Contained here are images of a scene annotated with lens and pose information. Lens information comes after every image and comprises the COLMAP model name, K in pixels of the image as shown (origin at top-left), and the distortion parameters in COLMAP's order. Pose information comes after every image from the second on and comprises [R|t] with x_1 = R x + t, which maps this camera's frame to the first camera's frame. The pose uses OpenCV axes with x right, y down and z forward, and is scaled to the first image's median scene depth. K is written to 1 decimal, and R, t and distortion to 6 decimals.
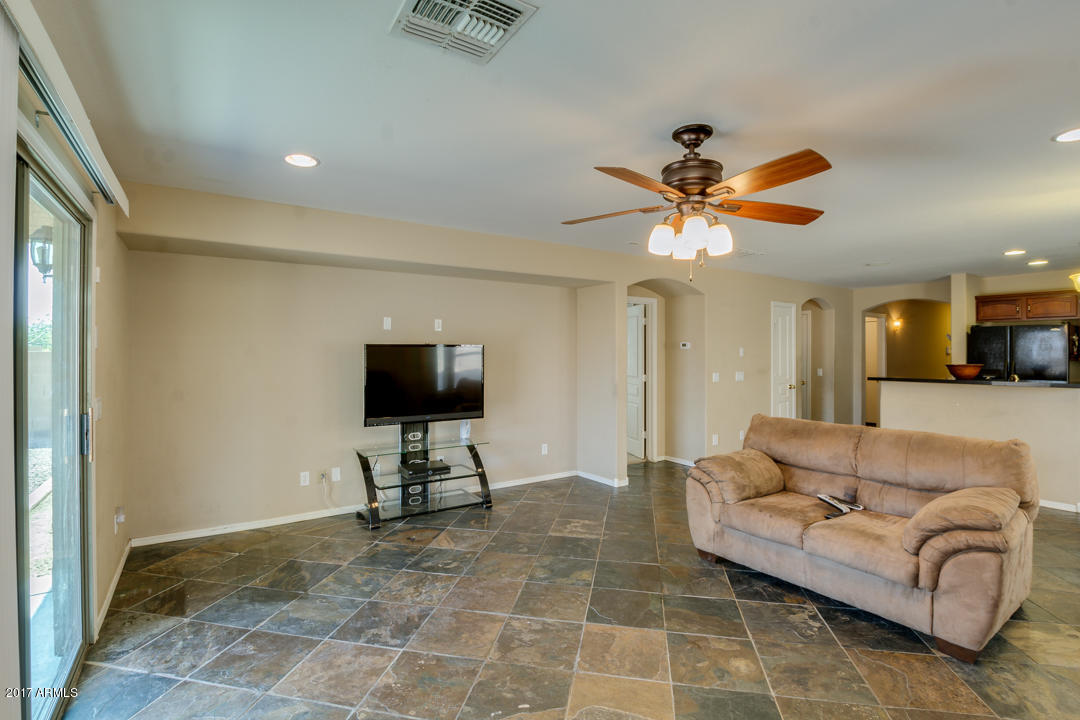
lens RADIAL K [[493.8, 0, 545.0], [0, 493.8, 356.8], [0, 0, 1]] dist [-0.001618, -0.000117]
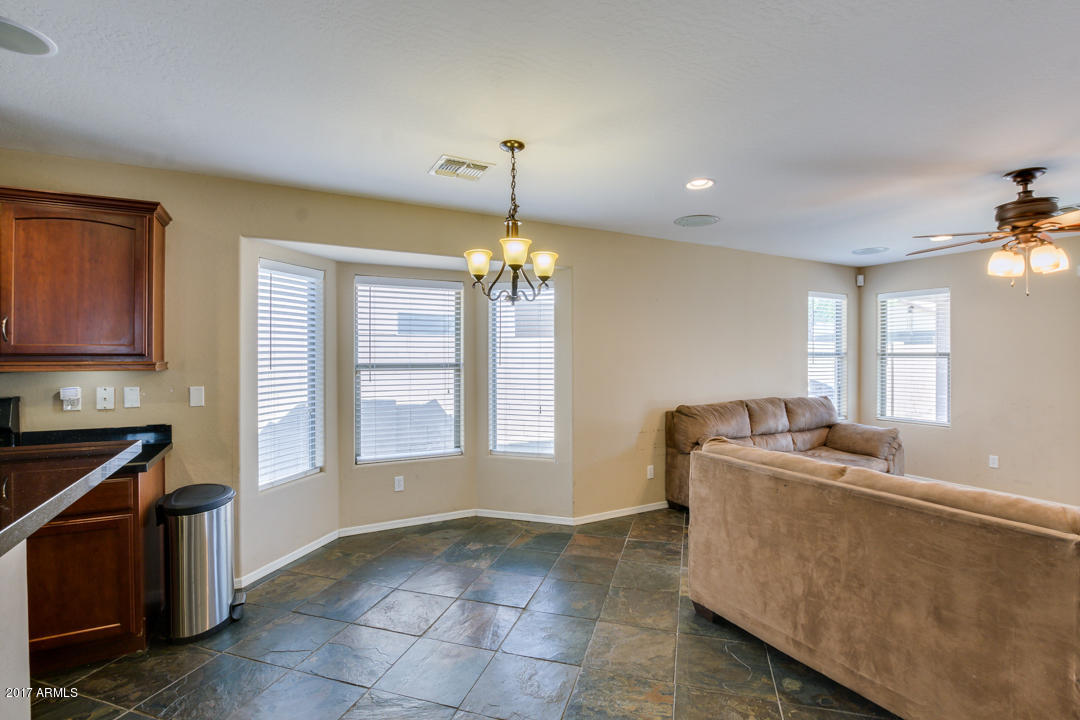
lens RADIAL K [[500.3, 0, 536.5], [0, 500.3, 357.2], [0, 0, 1]] dist [-0.022970, -0.000096]
pose [[-0.993096, 0.000881, 0.117299, 1.029788], [0.001784, 0.999970, 0.007591, -0.006958], [-0.117289, 0.007748, -0.993068, 1.714949]]
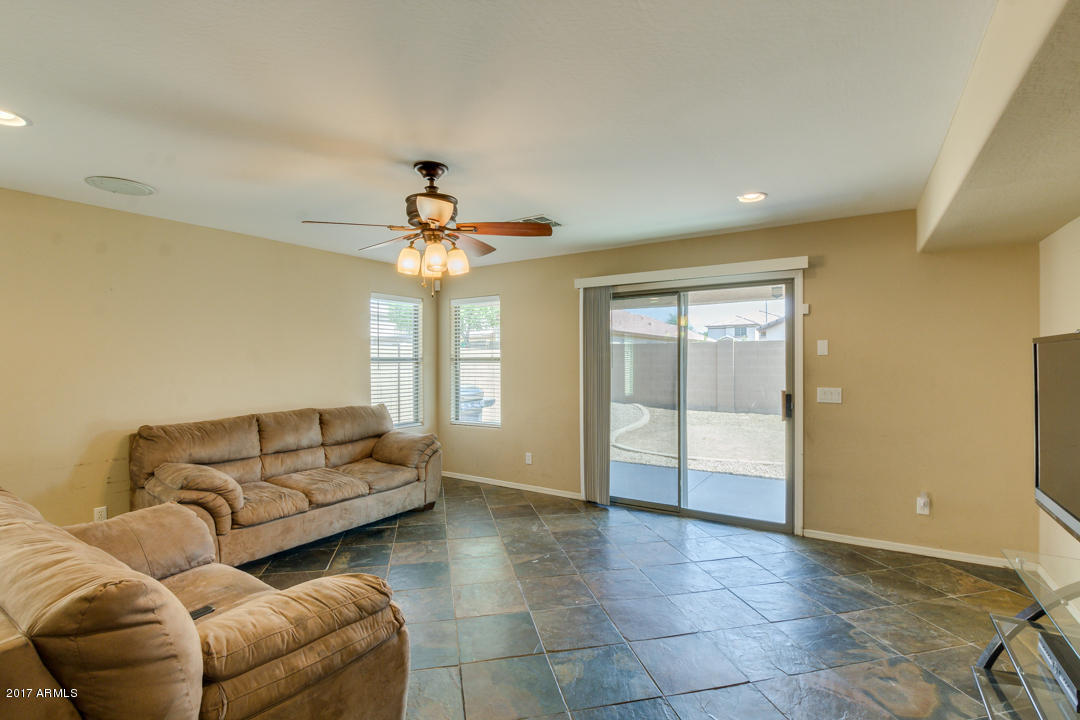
lens RADIAL K [[500.3, 0, 536.5], [0, 500.3, 357.2], [0, 0, 1]] dist [-0.022970, -0.000096]
pose [[-0.925858, 0.003343, -0.377858, 0.399954], [0.003837, 0.999992, -0.000557, -0.006889], [0.377853, -0.001966, -0.925863, 1.602128]]
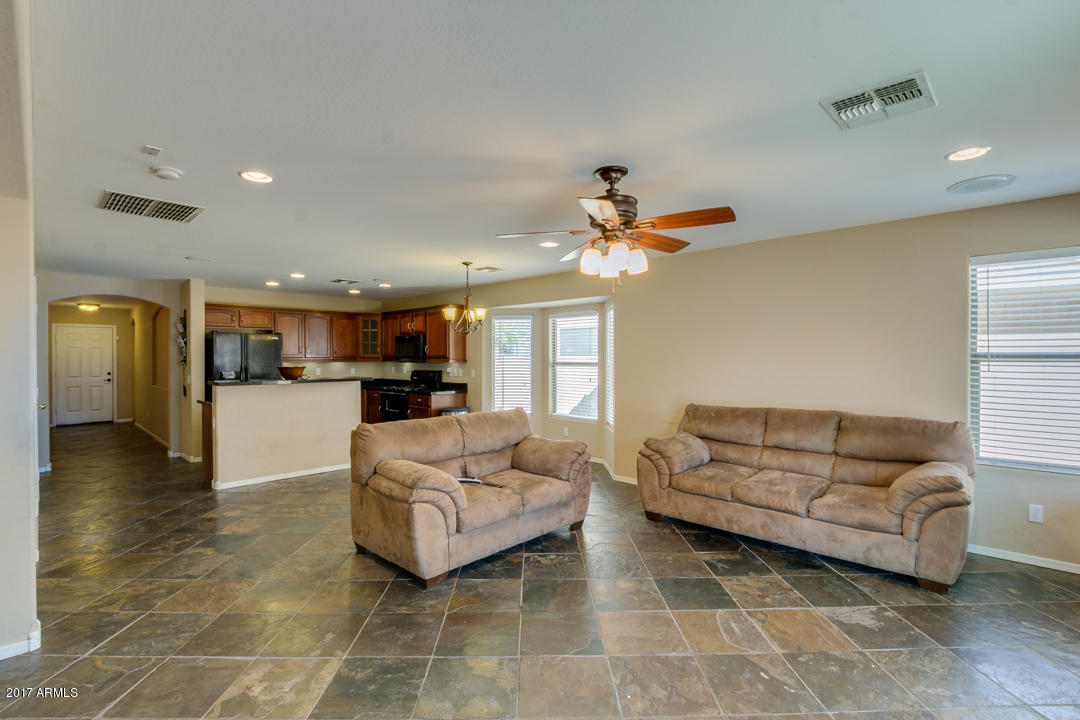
lens RADIAL K [[500.3, 0, 536.5], [0, 500.3, 357.2], [0, 0, 1]] dist [-0.022970, -0.000096]
pose [[-0.189760, 0.001949, 0.981829, -0.621078], [0.003506, 0.999993, -0.001308, -0.001327], [-0.981824, 0.003194, -0.189765, 1.030118]]
